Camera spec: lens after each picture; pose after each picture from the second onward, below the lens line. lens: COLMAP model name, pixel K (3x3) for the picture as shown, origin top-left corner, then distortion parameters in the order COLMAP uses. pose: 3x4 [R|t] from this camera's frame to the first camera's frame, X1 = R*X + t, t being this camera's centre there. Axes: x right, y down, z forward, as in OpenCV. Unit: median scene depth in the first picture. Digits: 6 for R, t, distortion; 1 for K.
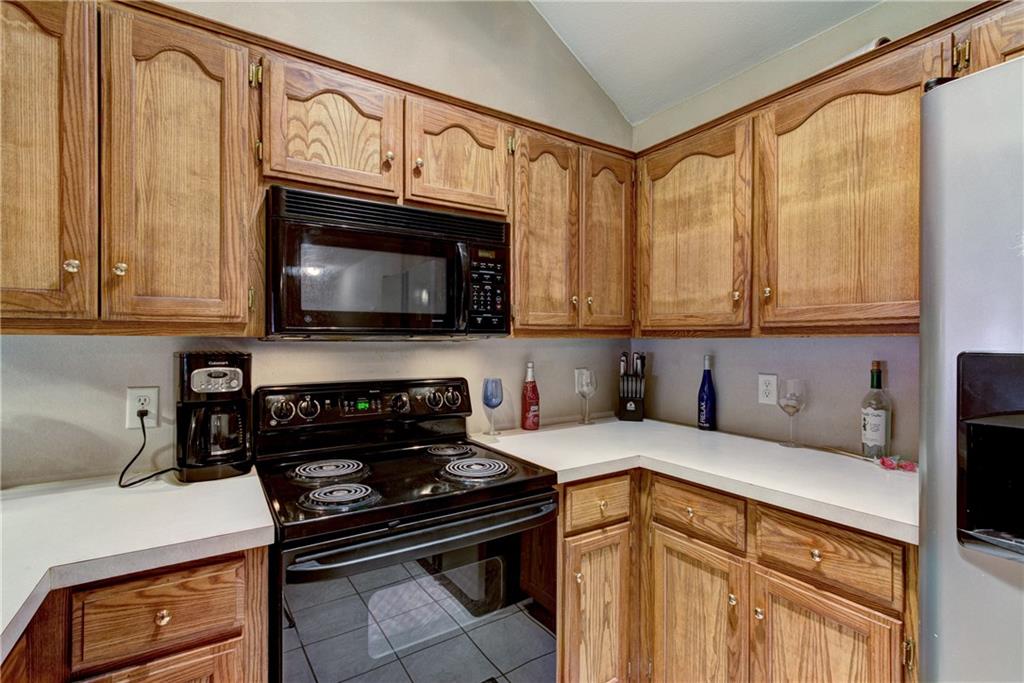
lens RADIAL K [[464.9, 0, 508.3], [0, 464.9, 341.6], [0, 0, 1]] dist [-0.004253, 0.000534]
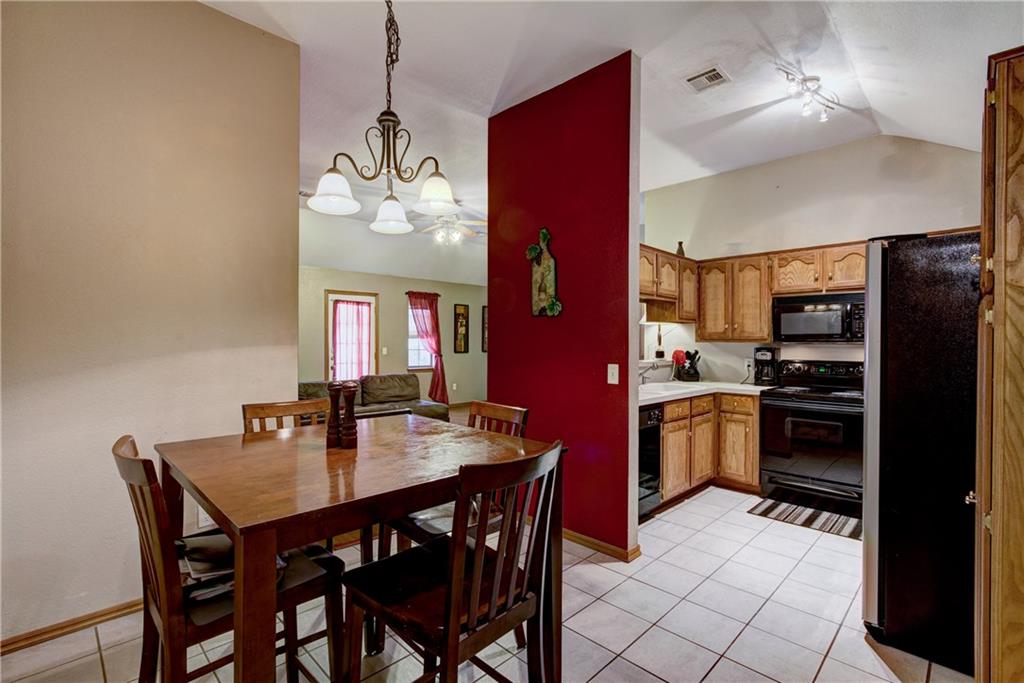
lens RADIAL K [[466.2, 0, 508.0], [0, 466.2, 341.2], [0, 0, 1]] dist [-0.002299, 0.001074]
pose [[0.212749, -0.003943, -0.977099, 2.023916], [-0.006087, 0.999967, -0.005361, 0.007259], [0.977088, 0.007088, 0.212718, -1.345276]]
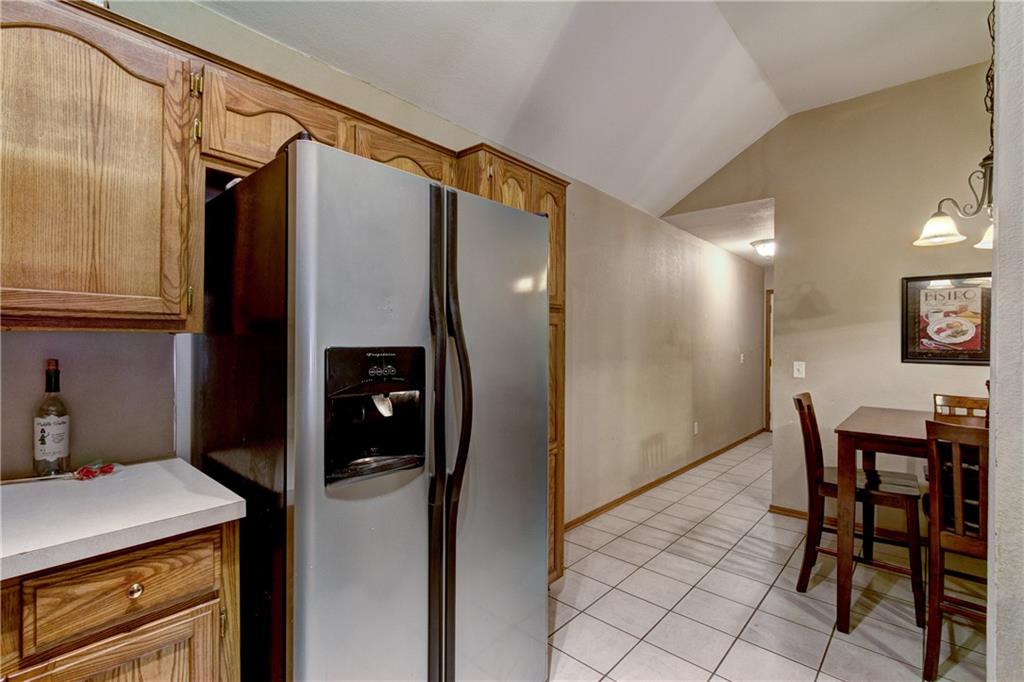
lens RADIAL K [[464.9, 0, 508.3], [0, 464.9, 341.1], [0, 0, 1]] dist [-0.004253, 0.000534]
pose [[-0.257935, -0.005074, 0.966149, -0.257335], [-0.009584, 0.999950, 0.002693, -0.002137], [-0.966115, -0.008565, -0.257971, 0.448804]]
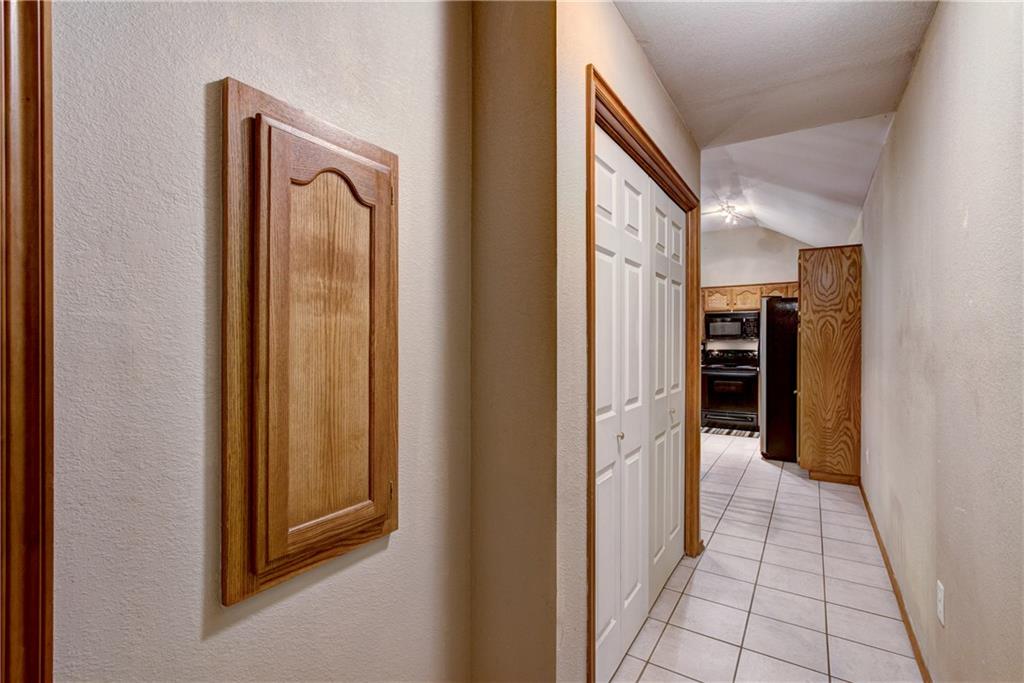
lens RADIAL K [[473.9, 0, 512.0], [0, 473.9, 341.5], [0, 0, 1]] dist [-0.002135, 0.000085]
pose [[0.424538, -0.004544, -0.905399, 3.297899], [0.001464, 0.999990, -0.004332, 0.030617], [0.905409, 0.000513, 0.424540, -3.185598]]
